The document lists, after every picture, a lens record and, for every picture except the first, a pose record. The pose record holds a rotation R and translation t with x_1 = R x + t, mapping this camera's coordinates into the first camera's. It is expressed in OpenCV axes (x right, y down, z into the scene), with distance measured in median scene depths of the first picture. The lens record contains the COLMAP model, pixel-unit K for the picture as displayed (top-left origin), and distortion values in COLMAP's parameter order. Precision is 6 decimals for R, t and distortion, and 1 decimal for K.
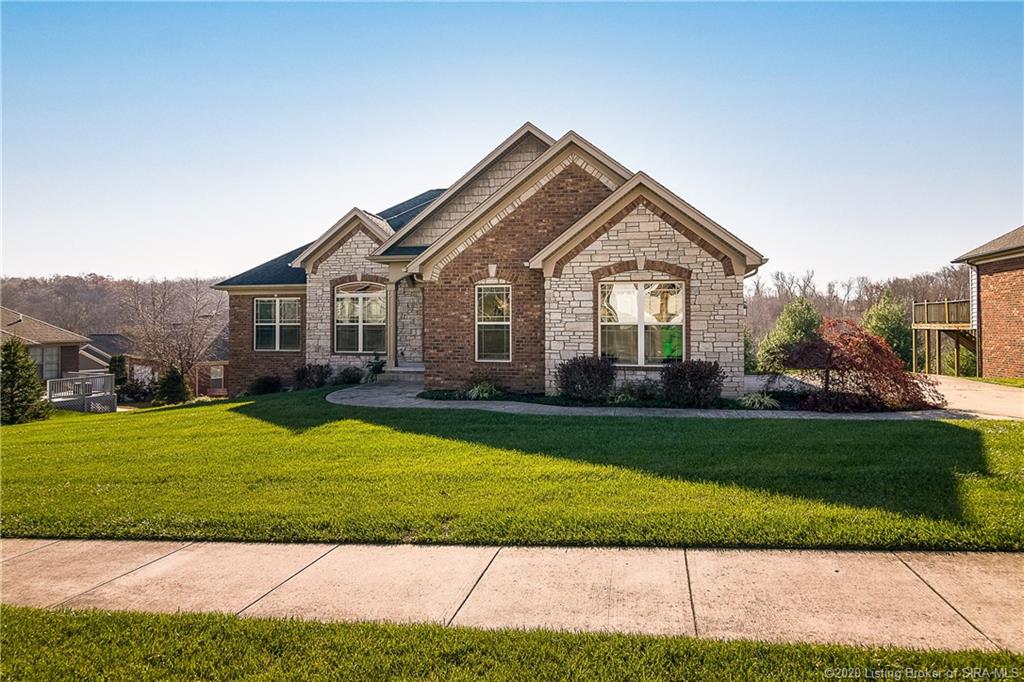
lens RADIAL K [[602.2, 0, 511.3], [0, 602.2, 319.6], [0, 0, 1]] dist [-0.002183, 0.000270]
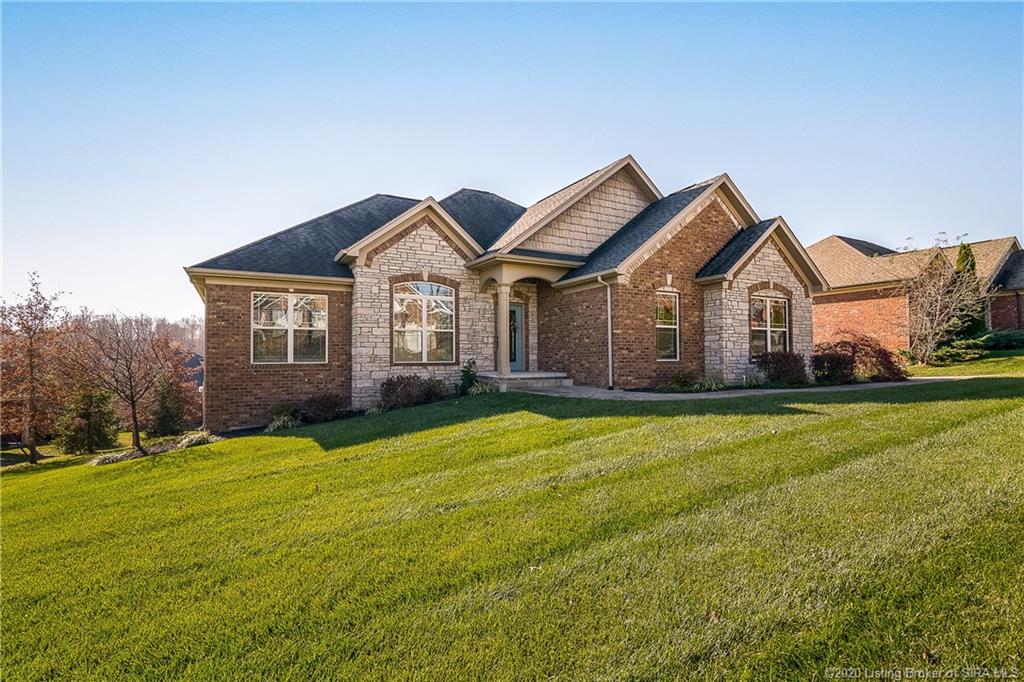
lens RADIAL K [[508.5, 0, 516.9], [0, 508.5, 345.2], [0, 0, 1]] dist [-0.000615, -0.000030]
pose [[0.741277, 0.014186, 0.671050, -0.885617], [-0.000363, 0.999785, -0.020734, 0.061446], [-0.671199, 0.015126, 0.741123, 0.494496]]
